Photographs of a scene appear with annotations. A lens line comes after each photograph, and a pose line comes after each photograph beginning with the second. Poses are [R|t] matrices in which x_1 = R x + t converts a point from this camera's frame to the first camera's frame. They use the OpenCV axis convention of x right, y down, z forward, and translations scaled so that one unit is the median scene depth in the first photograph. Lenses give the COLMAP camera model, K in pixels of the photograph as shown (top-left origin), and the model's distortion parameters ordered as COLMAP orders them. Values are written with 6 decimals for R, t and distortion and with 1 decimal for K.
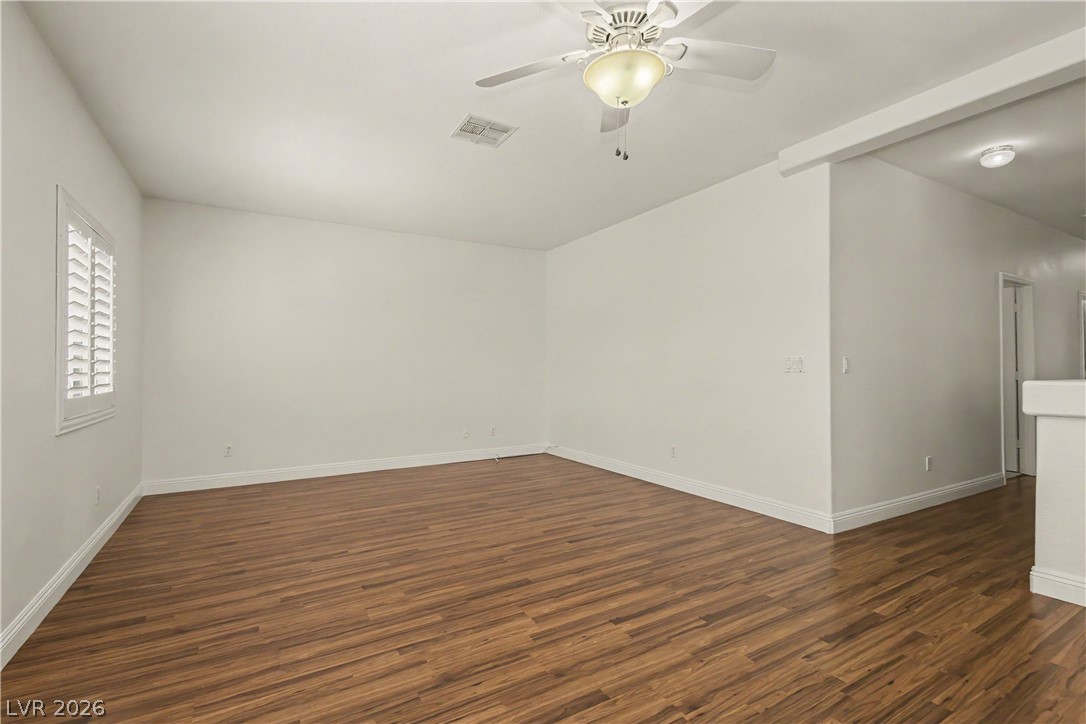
lens RADIAL K [[495.5, 0, 535.7], [0, 495.5, 360.3], [0, 0, 1]] dist [-0.002922, 0.000219]
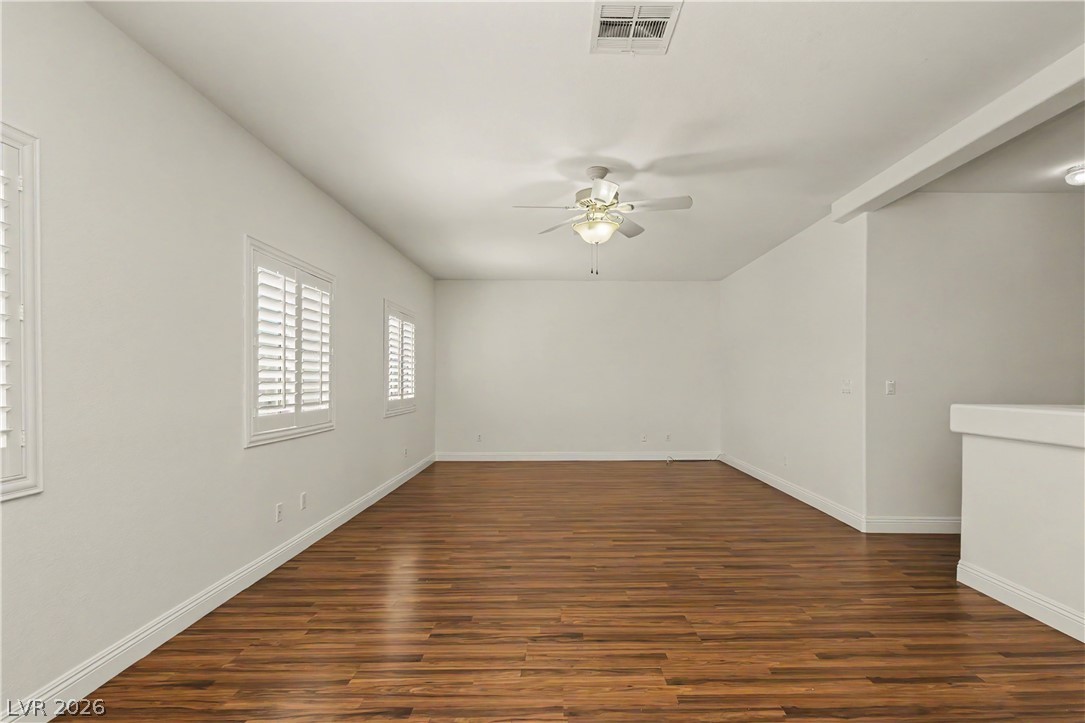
lens RADIAL K [[495.0, 0, 545.5], [0, 495.0, 368.8], [0, 0, 1]] dist [-0.002922, 0.000219]
pose [[0.867373, -0.007762, -0.497598, 0.600580], [0.004070, 0.999956, -0.008504, -0.030605], [0.497642, 0.005351, 0.867366, -0.431885]]
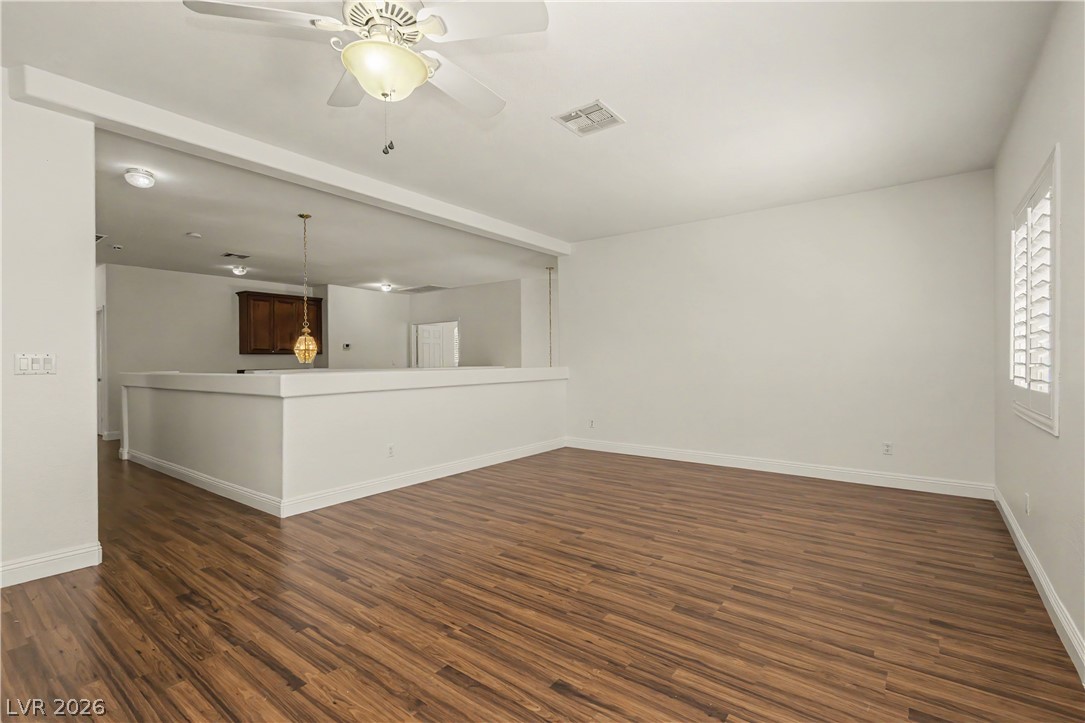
lens RADIAL K [[495.0, 0, 543.8], [0, 495.0, 366.0], [0, 0, 1]] dist [-0.002922, 0.000219]
pose [[-0.386879, -0.003423, 0.922124, -0.543299], [-0.004227, 0.999989, 0.001939, 0.006368], [-0.922121, -0.003147, -0.386890, 0.704064]]
